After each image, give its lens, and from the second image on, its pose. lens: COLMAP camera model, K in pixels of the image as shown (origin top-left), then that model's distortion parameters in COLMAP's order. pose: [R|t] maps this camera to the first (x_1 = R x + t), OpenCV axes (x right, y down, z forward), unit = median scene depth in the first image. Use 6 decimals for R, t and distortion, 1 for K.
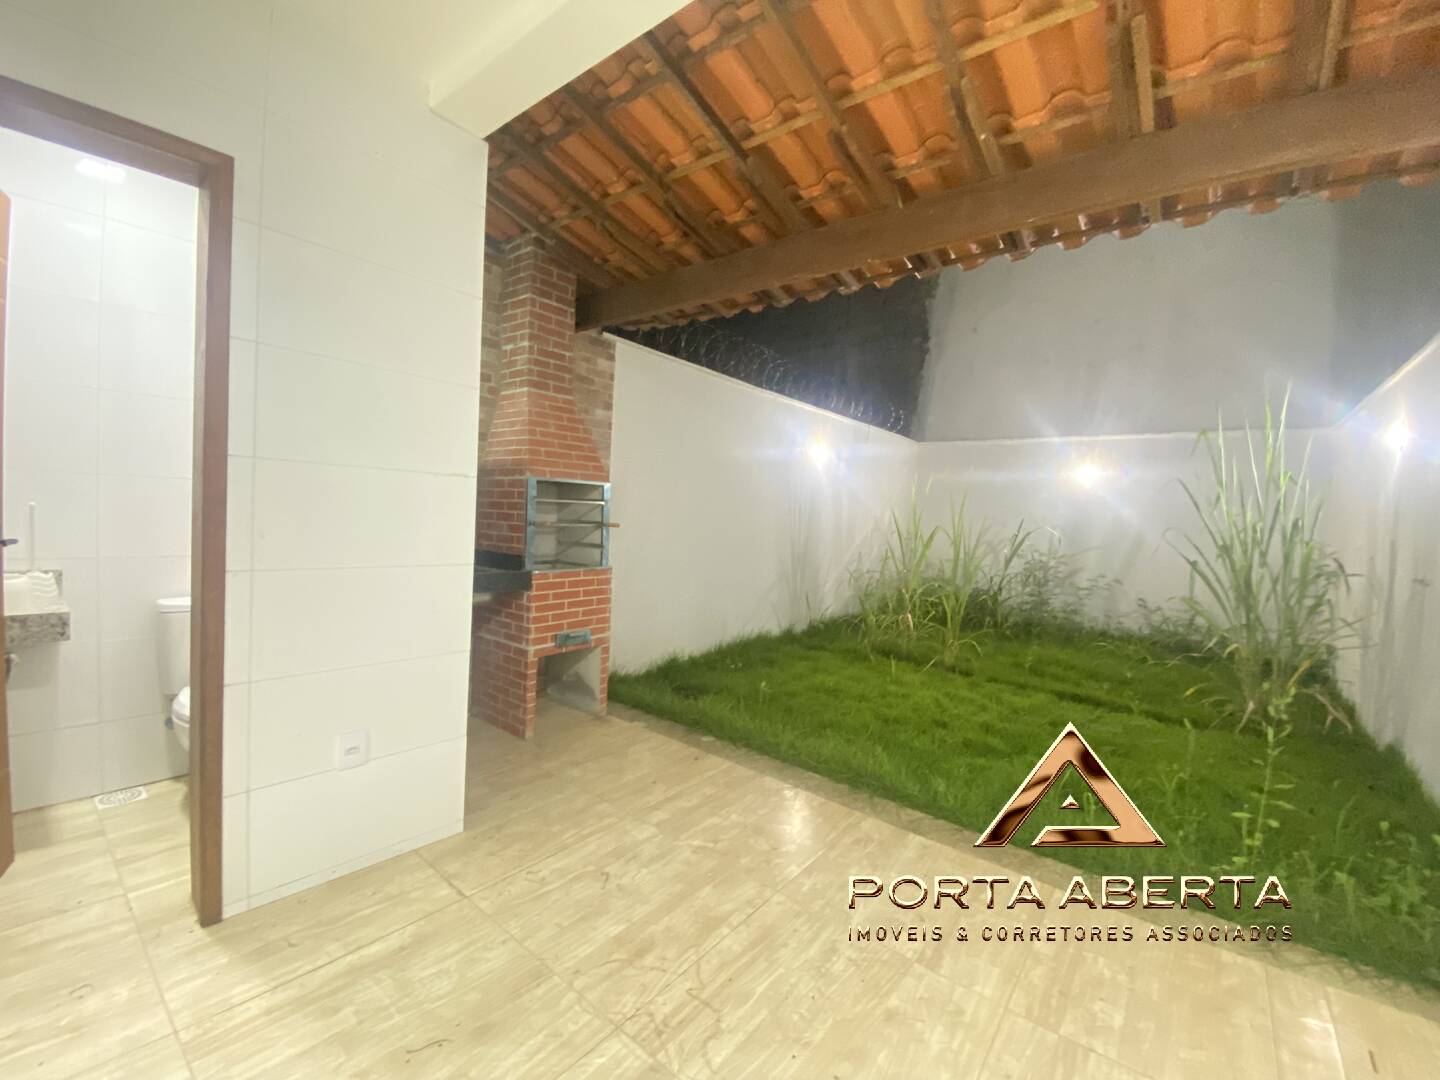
lens RADIAL K [[587.9, 0, 719.1], [0, 587.9, 540.6], [0, 0, 1]] dist [0.019911, -0.018082]
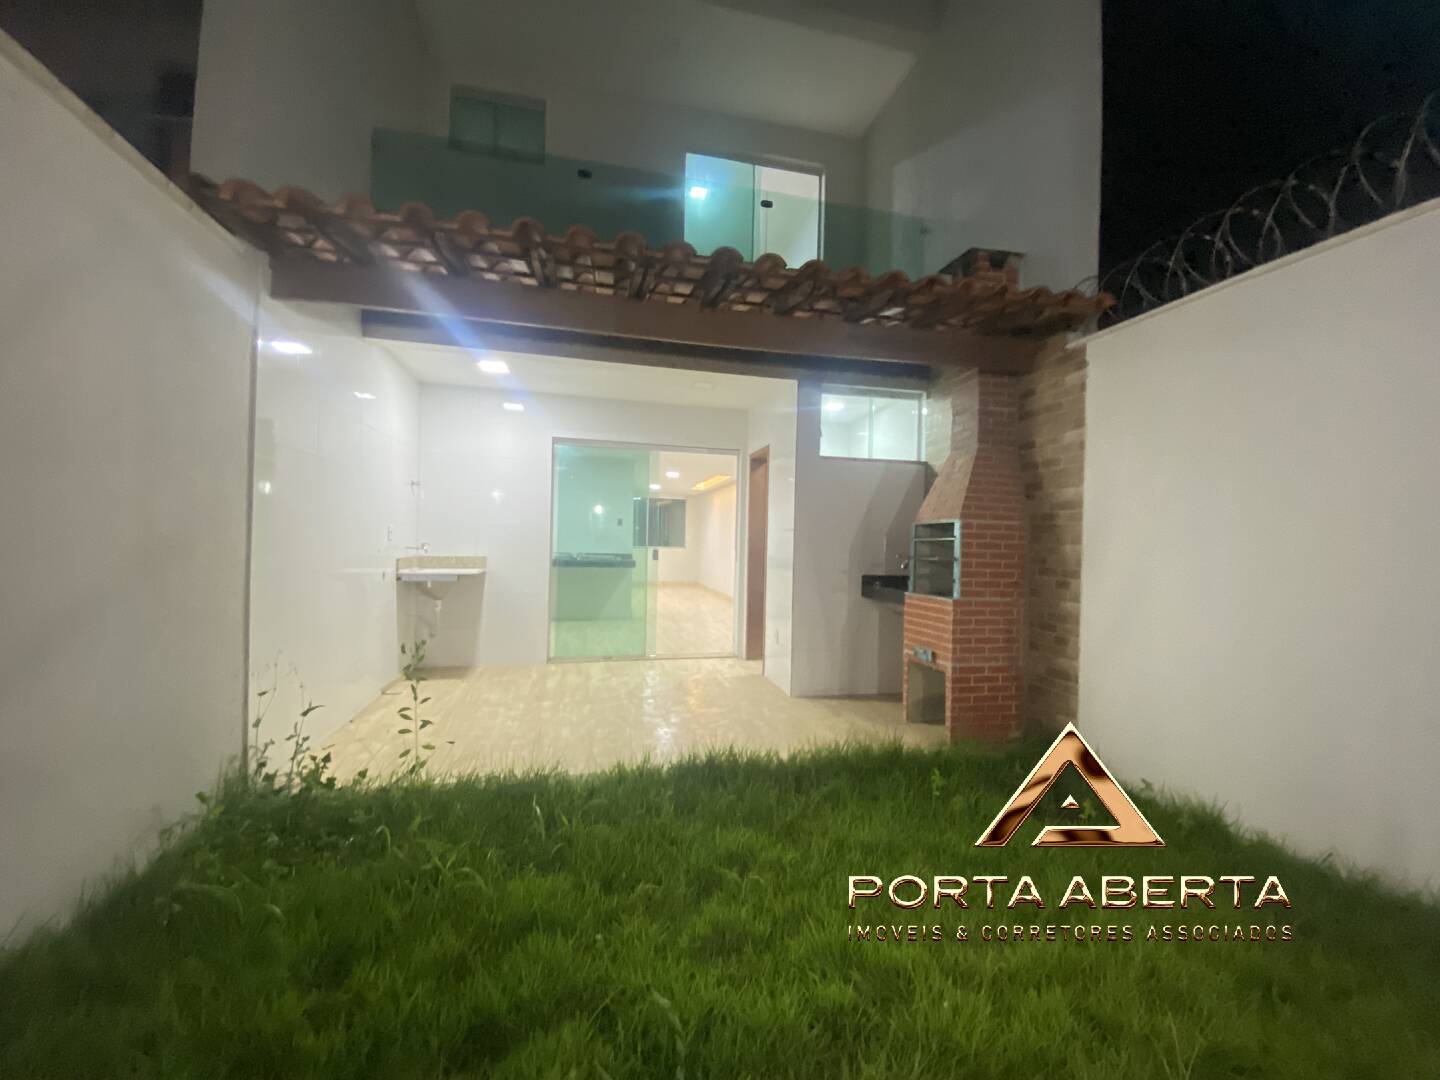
lens RADIAL K [[587.9, 0, 719.1], [0, 587.9, 540.6], [0, 0, 1]] dist [0.019911, -0.018082]
pose [[-0.615645, -0.077751, -0.784178, 1.740095], [-0.093128, 0.995326, -0.025572, 0.013646], [0.782501, 0.057286, -0.620008, 2.553920]]
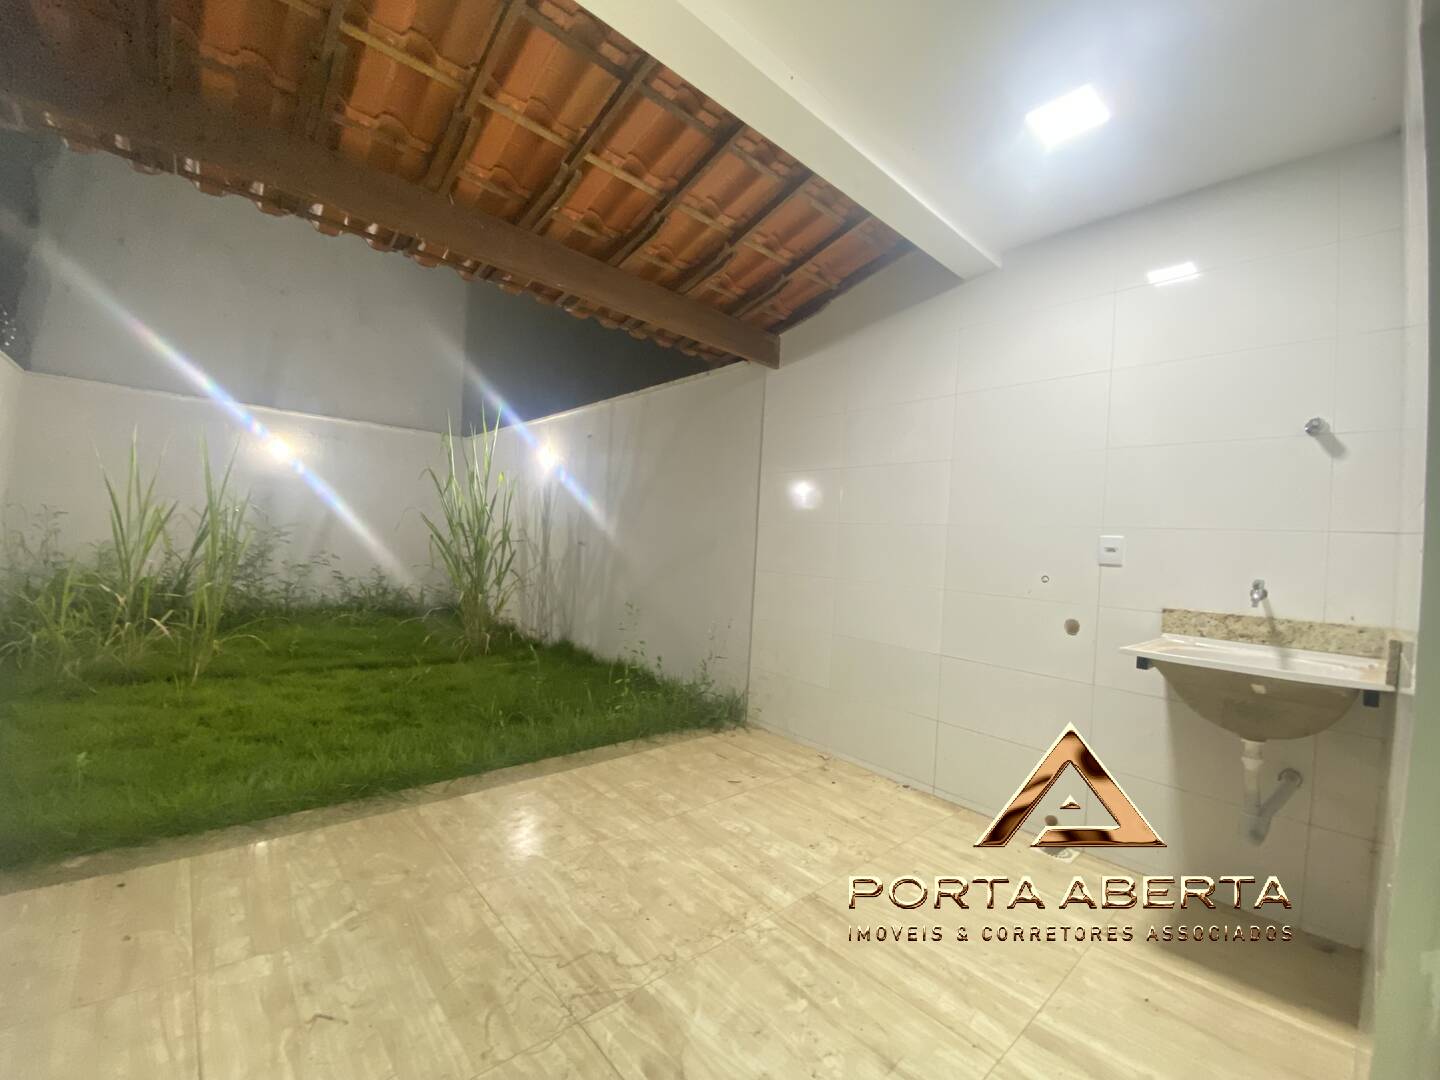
lens RADIAL K [[587.9, 0, 719.1], [0, 587.9, 540.6], [0, 0, 1]] dist [0.019911, -0.018082]
pose [[0.171090, -0.041804, 0.984368, -0.858020], [-0.005404, 0.999045, 0.043366, -0.031005], [-0.985241, -0.012740, 0.170701, 0.475520]]
